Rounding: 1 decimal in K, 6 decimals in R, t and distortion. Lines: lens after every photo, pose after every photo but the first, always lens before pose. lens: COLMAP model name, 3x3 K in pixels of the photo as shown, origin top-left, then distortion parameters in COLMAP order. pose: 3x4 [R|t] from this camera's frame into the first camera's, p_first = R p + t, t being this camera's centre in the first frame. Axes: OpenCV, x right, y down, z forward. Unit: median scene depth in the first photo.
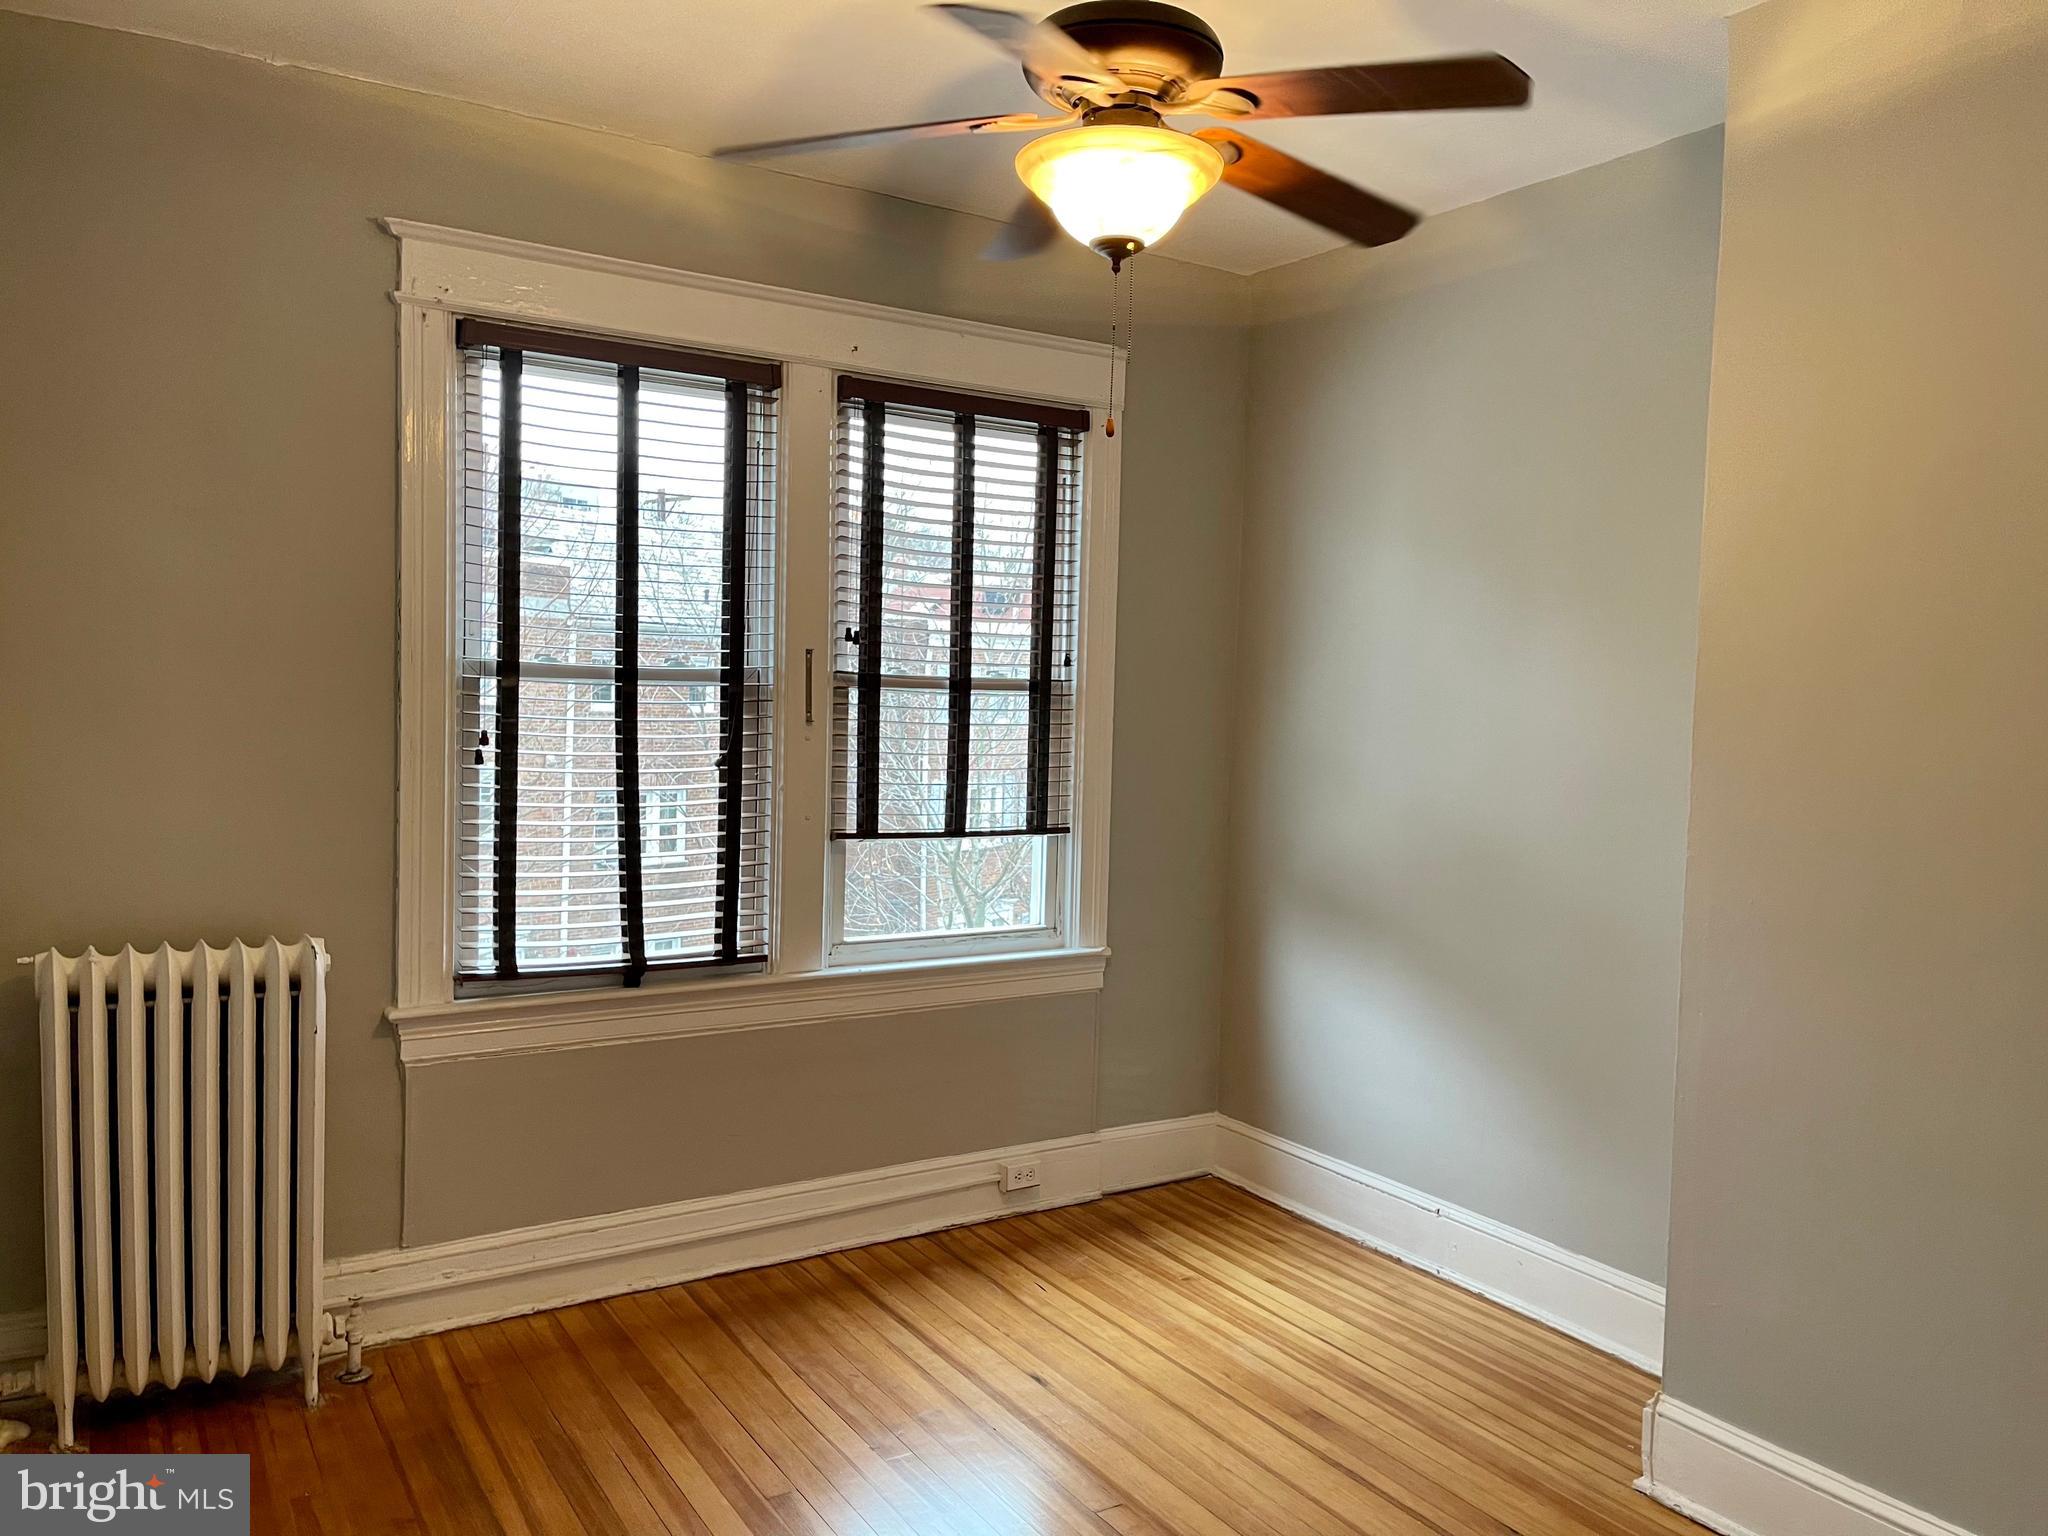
lens RADIAL K [[1535.4, 0, 1024.0], [0, 1535.4, 768.0], [0, 0, 1]] dist [0.057582, -0.080330]
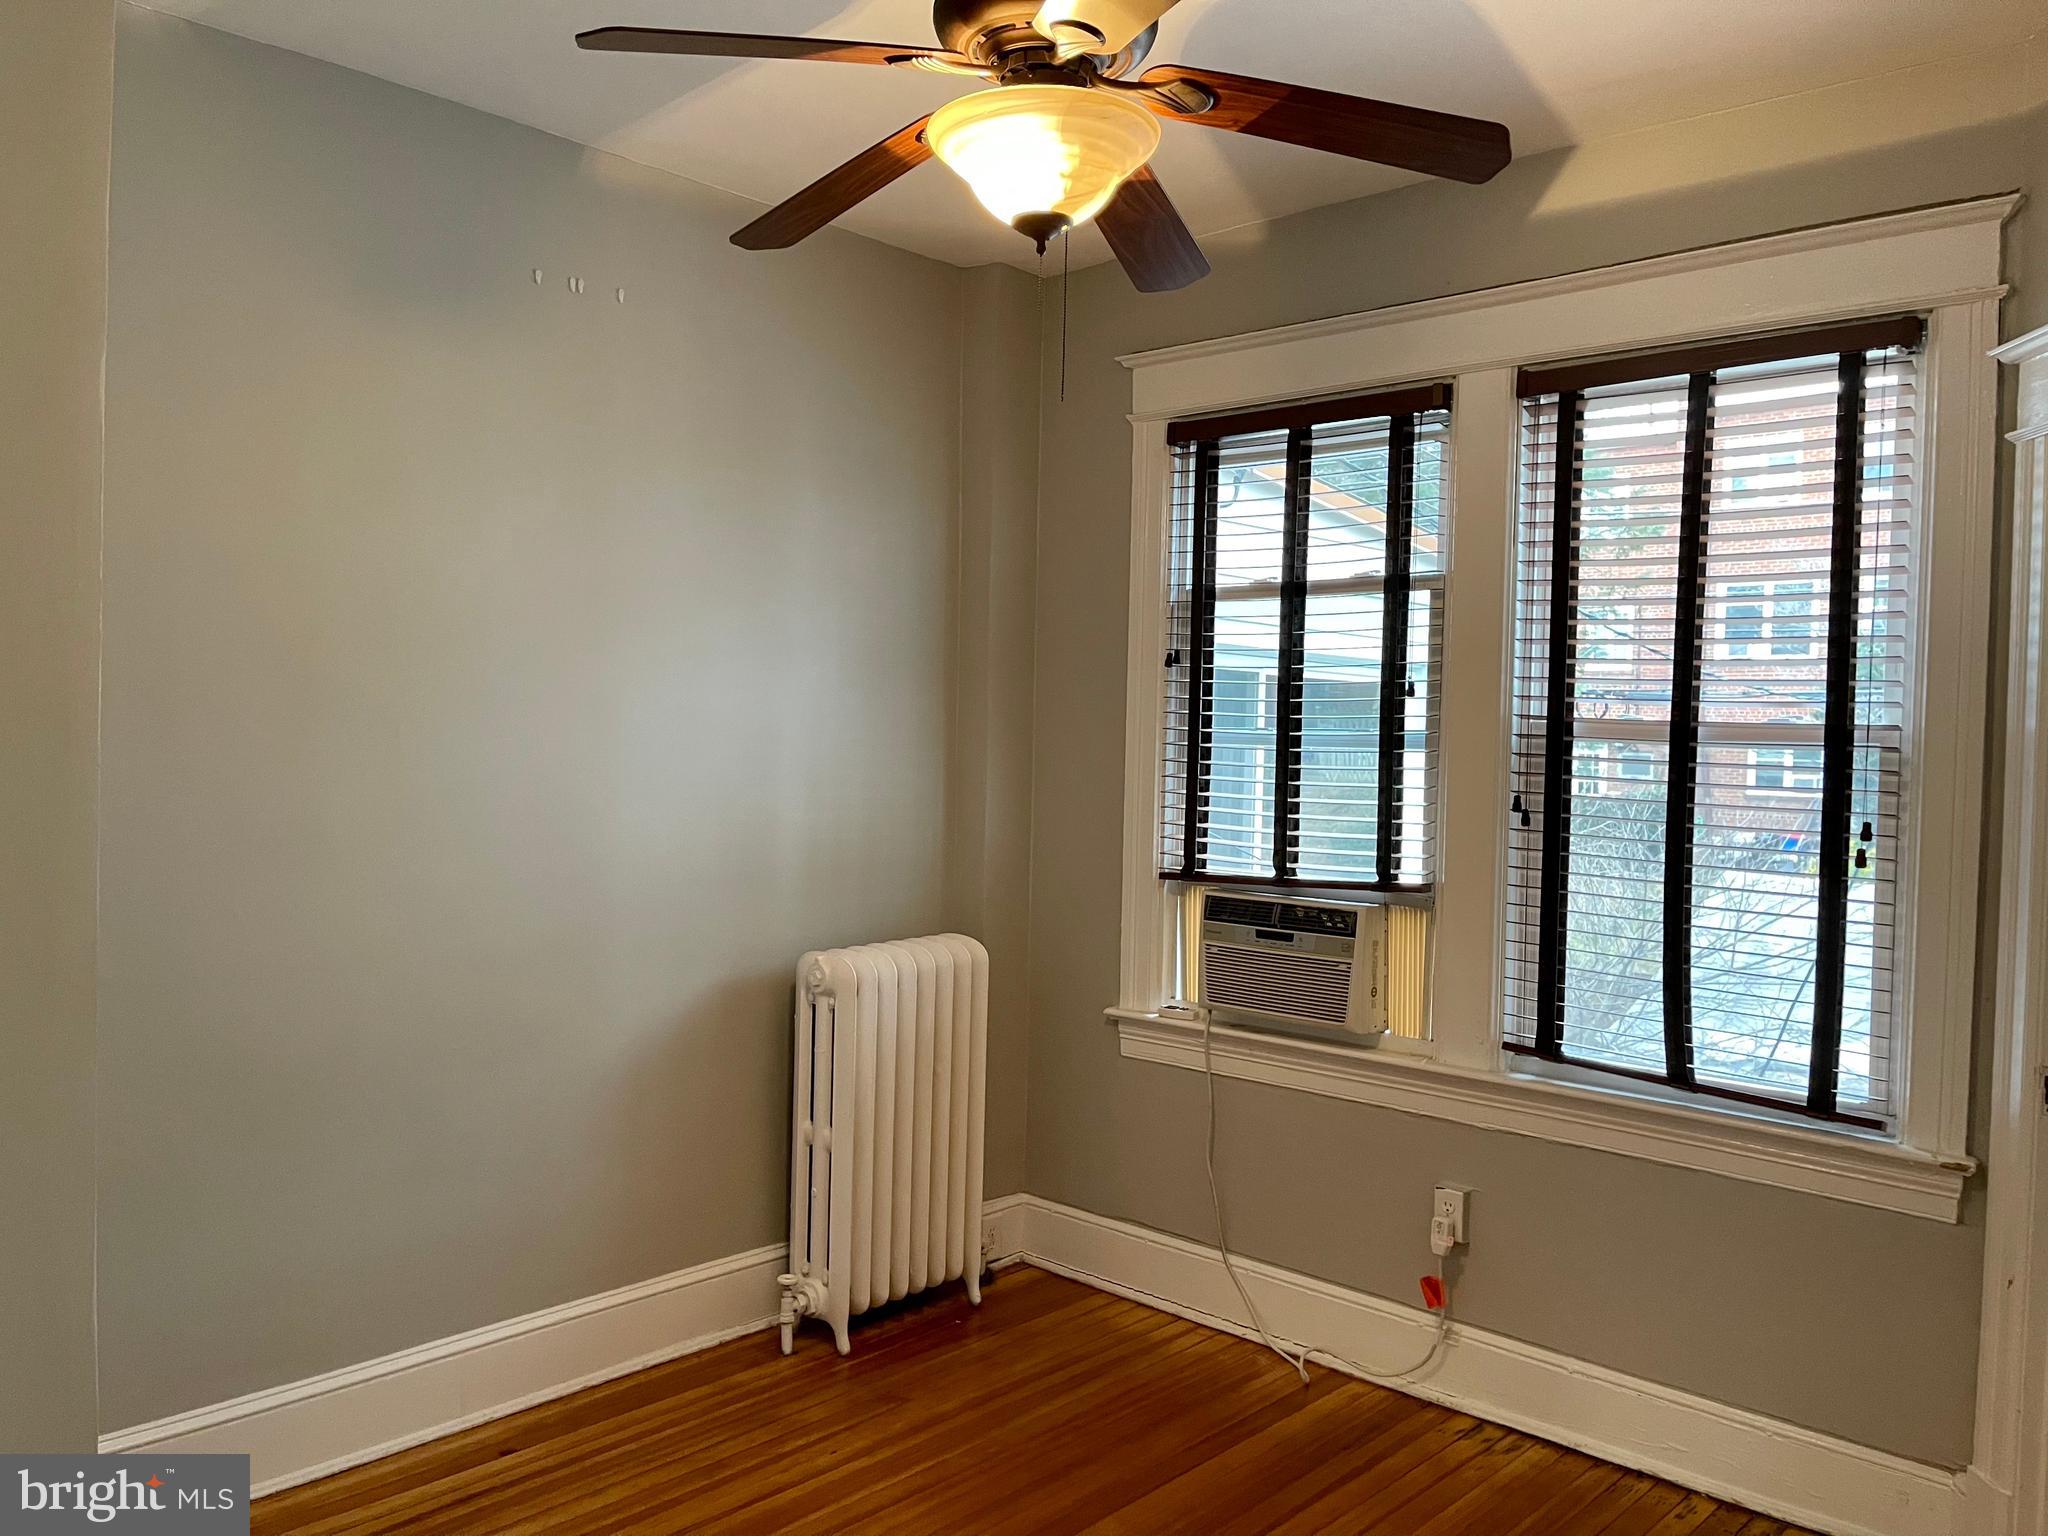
lens RADIAL K [[1535.4, 0, 1024.0], [0, 1535.4, 768.0], [0, 0, 1]] dist [0.057582, -0.080330]
pose [[0.266645, 0.005869, -0.963777, 0.624858], [-0.063300, 0.997929, -0.011436, -0.011080], [0.961714, 0.064056, 0.266464, 0.530858]]
